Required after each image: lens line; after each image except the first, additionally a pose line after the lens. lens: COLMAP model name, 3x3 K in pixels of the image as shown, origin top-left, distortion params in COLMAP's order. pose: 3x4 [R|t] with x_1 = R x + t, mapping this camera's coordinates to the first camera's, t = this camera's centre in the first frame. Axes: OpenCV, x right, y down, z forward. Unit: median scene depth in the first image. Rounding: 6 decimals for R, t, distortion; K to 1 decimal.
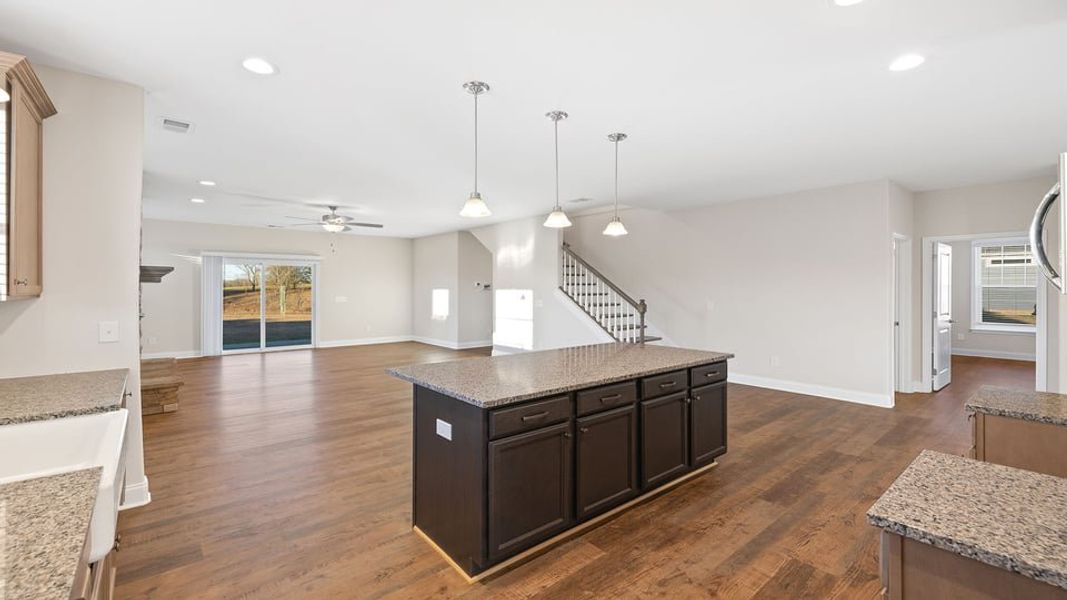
lens RADIAL K [[452.7, 0, 527.4], [0, 452.7, 290.3], [0, 0, 1]] dist [0.001653, -0.000023]
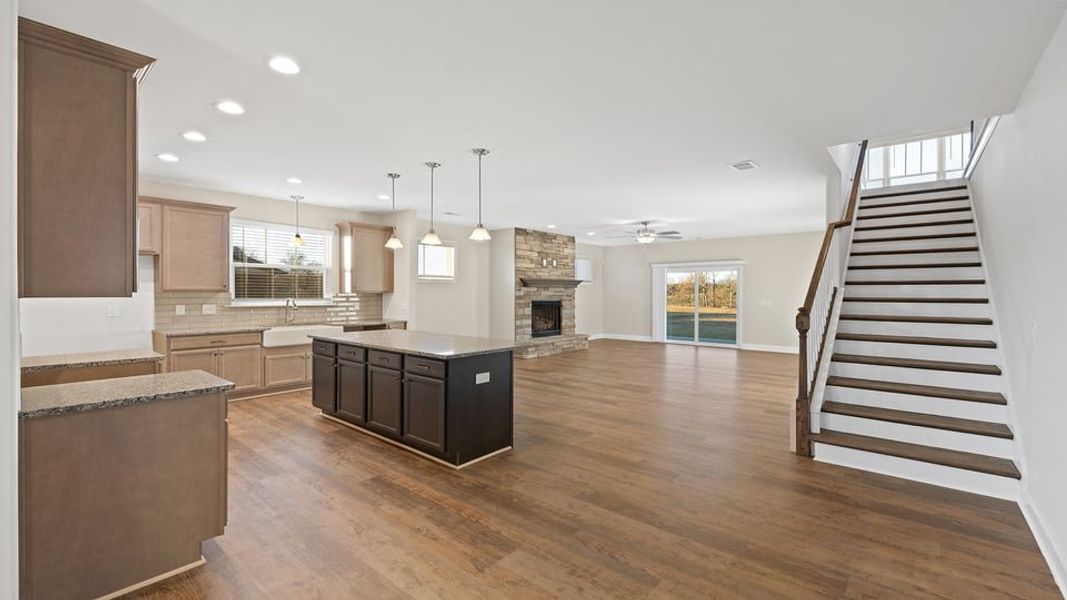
lens RADIAL K [[452.7, 0, 521.0], [0, 452.7, 293.1], [0, 0, 1]] dist [0.001653, -0.000023]
pose [[0.155993, 0.001248, -0.987757, 0.558172], [-0.007237, 0.999974, 0.000121, 0.003285], [0.987732, 0.007130, 0.155998, 0.393970]]
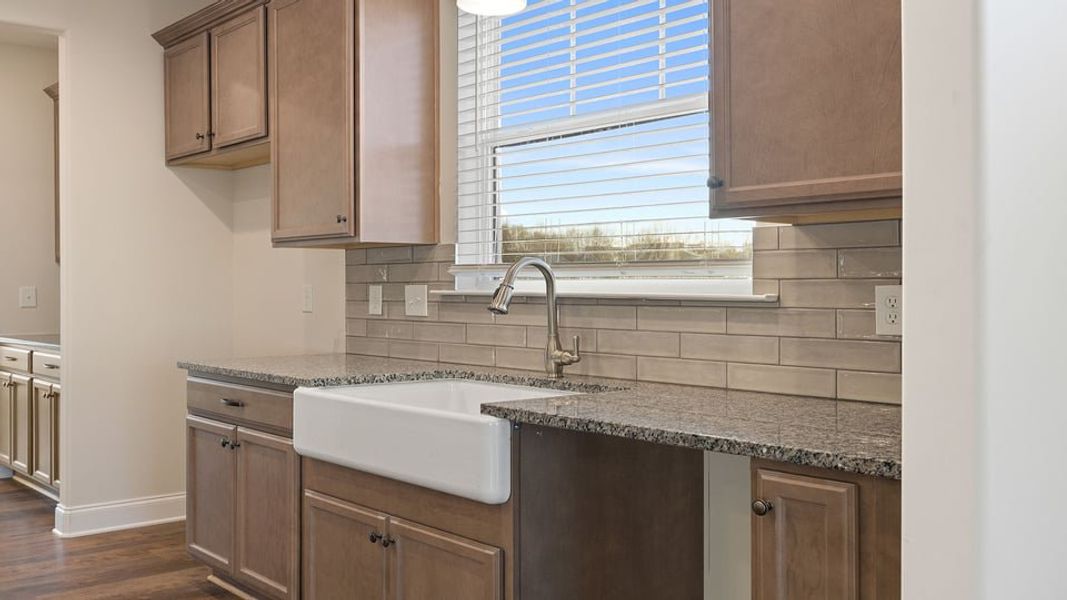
lens RADIAL K [[1033.2, 0, 531.3], [0, 1033.2, 300.6], [0, 0, 1]] dist [0.003176, 0.000000]
pose [[-0.999978, -0.000791, -0.006601, -0.211286], [-0.000910, 0.999835, 0.018140, 0.021764], [0.006586, 0.018146, -0.999814, 0.504451]]
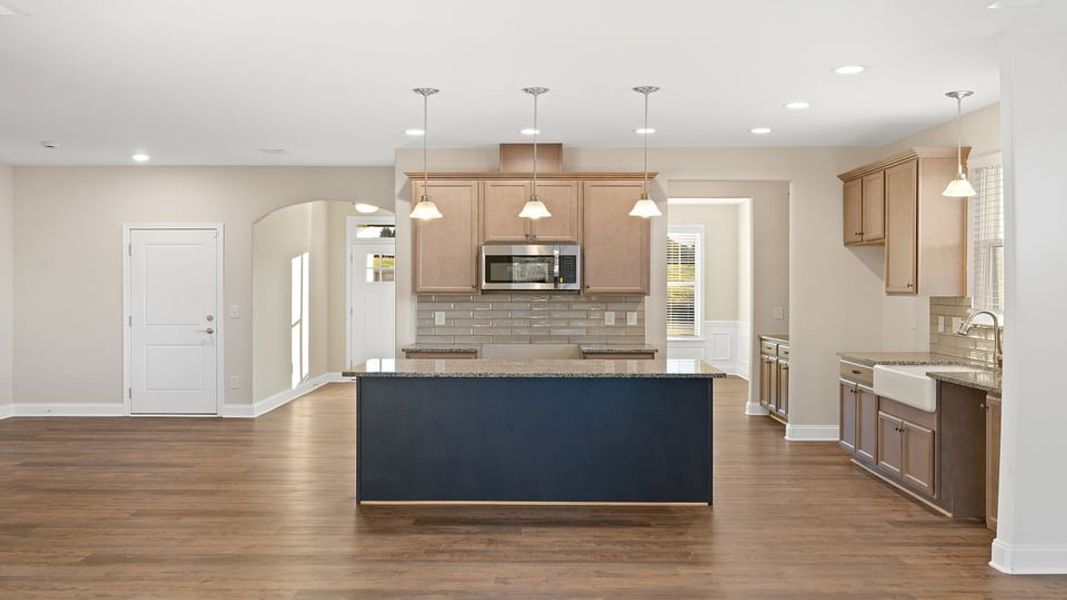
lens RADIAL K [[1040.9, 0, 531.7], [0, 1040.9, 292.0], [0, 0, 1]] dist [-0.008794, 0.000000]
pose [[-0.762918, -0.008278, 0.646443, -0.452905], [-0.000845, 0.999930, 0.011807, -0.007766], [-0.646495, 0.008461, -0.762871, 0.939295]]
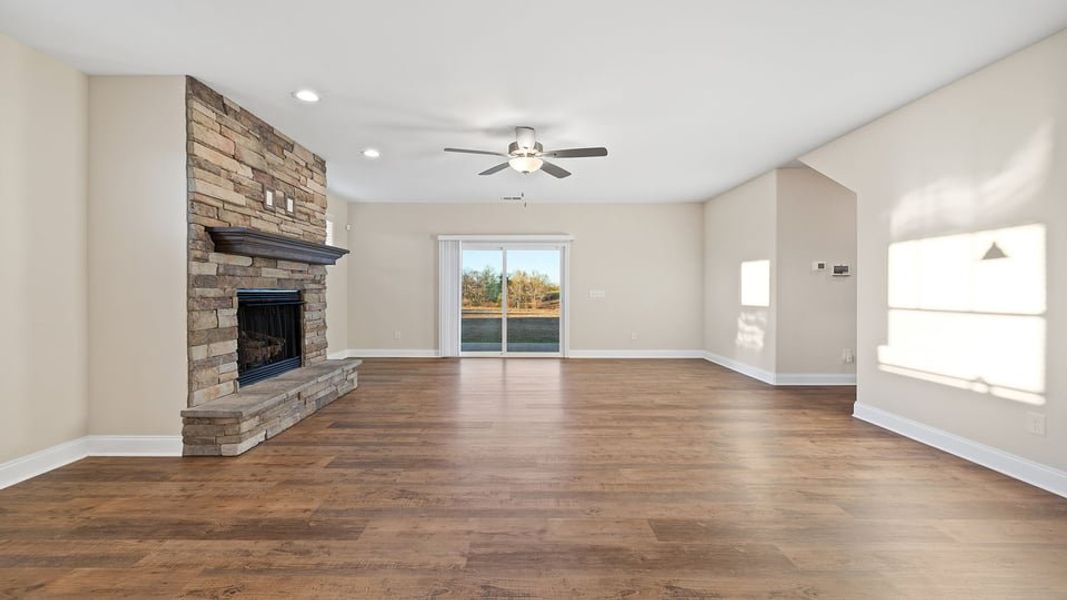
lens RADIAL K [[452.7, 0, 524.7], [0, 452.7, 292.2], [0, 0, 1]] dist [0.001653, -0.000023]
pose [[0.765536, 0.002118, -0.643389, -0.039122], [-0.003248, 0.999995, -0.000573, 0.022142], [0.643385, 0.002528, 0.765539, 0.439975]]
